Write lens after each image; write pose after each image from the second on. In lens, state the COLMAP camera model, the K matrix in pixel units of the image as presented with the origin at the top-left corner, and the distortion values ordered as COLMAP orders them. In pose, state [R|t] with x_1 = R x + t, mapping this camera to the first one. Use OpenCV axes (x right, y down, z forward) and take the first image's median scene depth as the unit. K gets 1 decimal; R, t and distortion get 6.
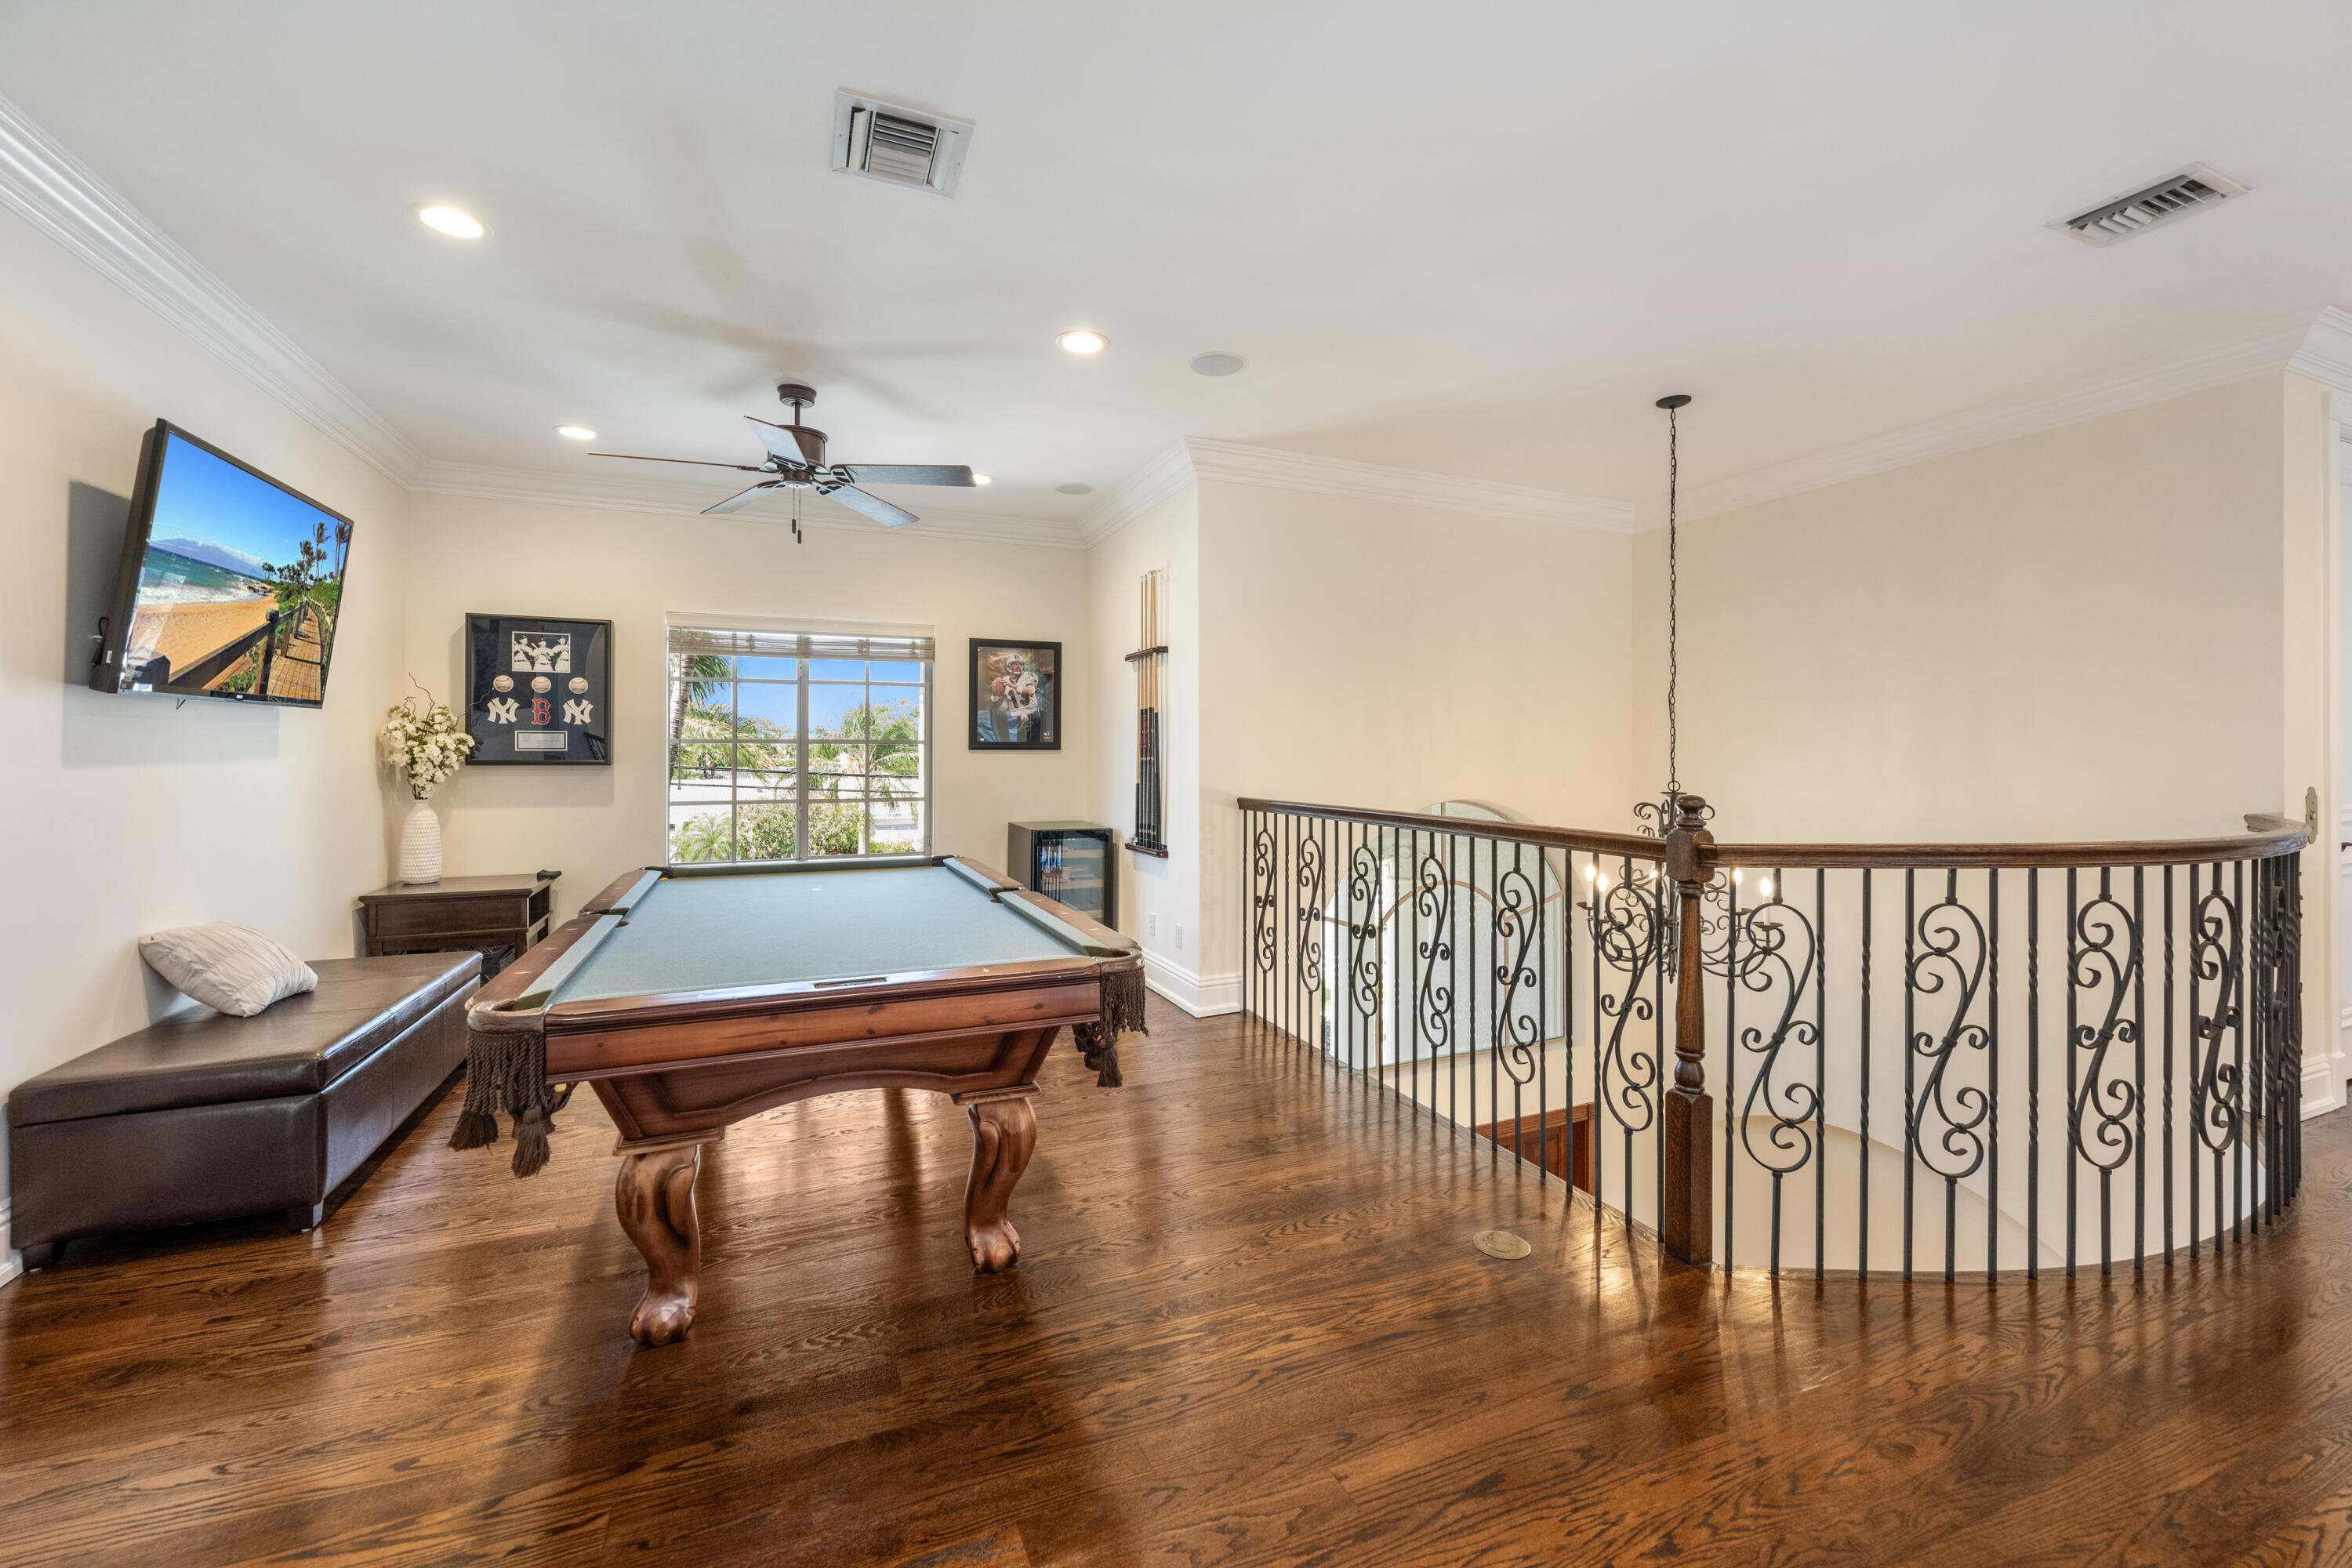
lens RADIAL K [[940.9, 0, 1165.2], [0, 940.9, 773.7], [0, 0, 1]] dist [0.000932, -0.001326]
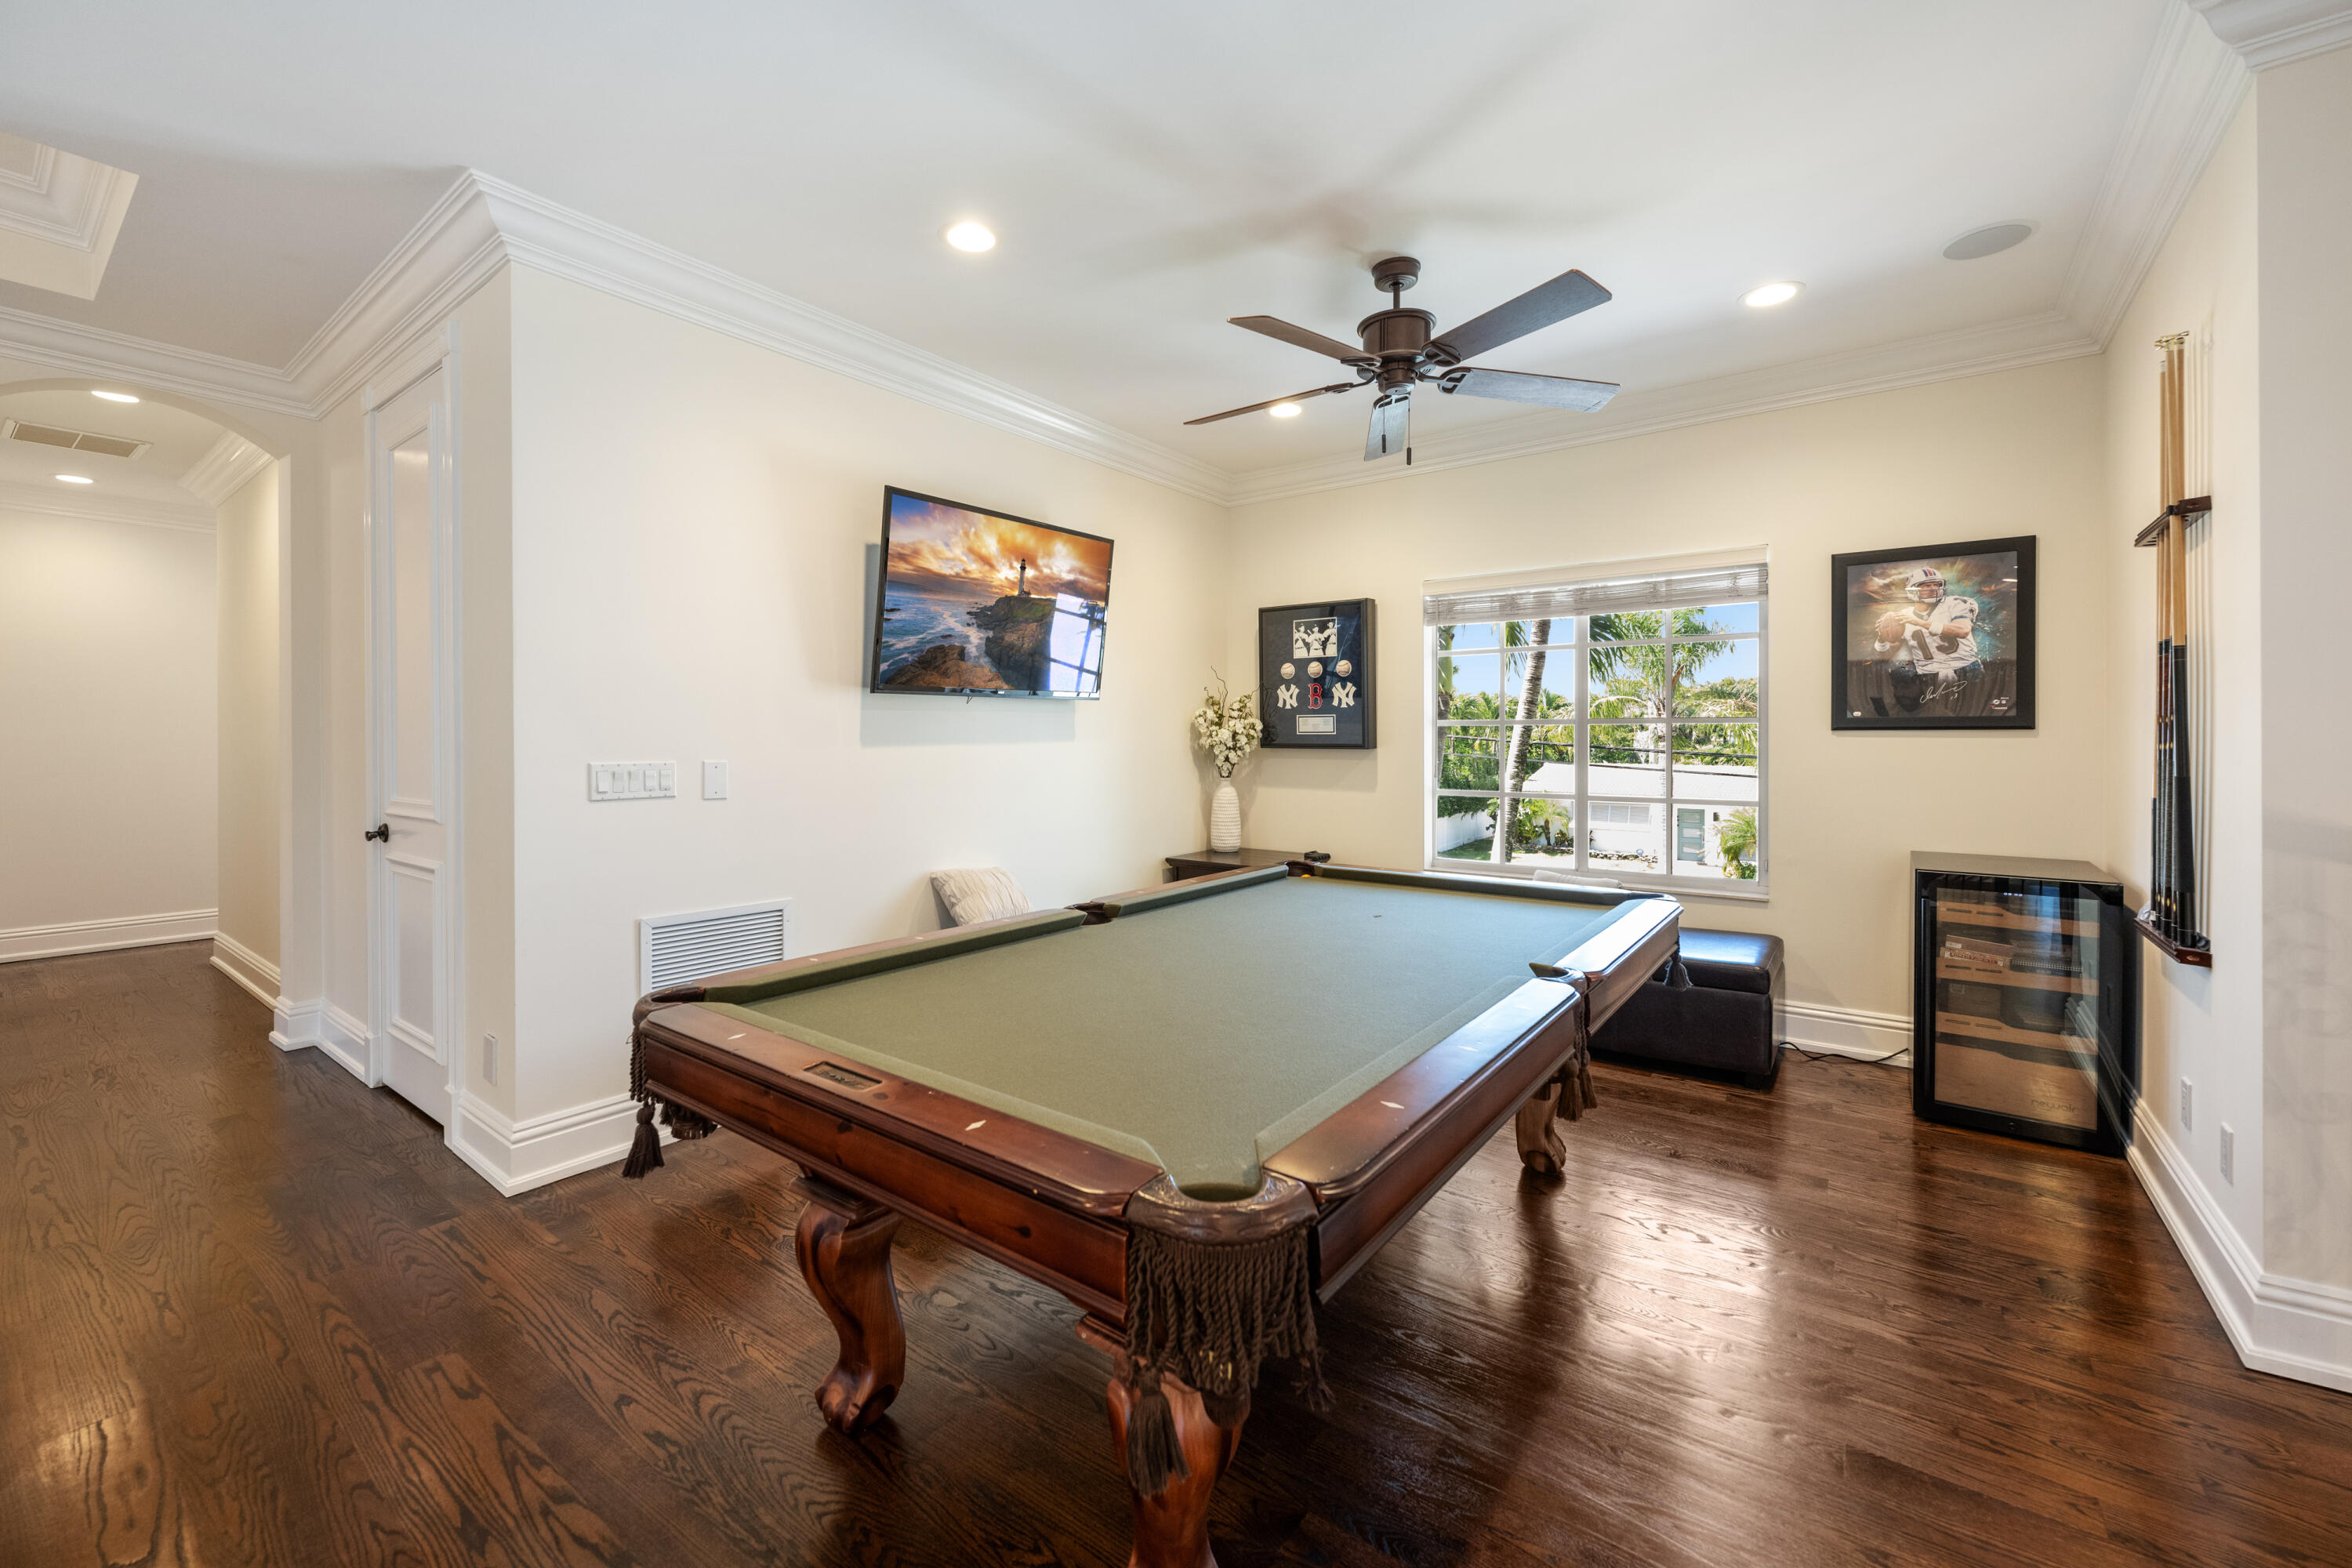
lens RADIAL K [[940.9, 0, 1201.8], [0, 940.9, 738.6], [0, 0, 1]] dist [0.000932, -0.001326]
pose [[0.500365, 0.000081, -0.865815, 0.159777], [-0.017728, 0.999791, -0.010152, -0.007109], [0.865633, 0.020429, 0.500262, 0.383183]]
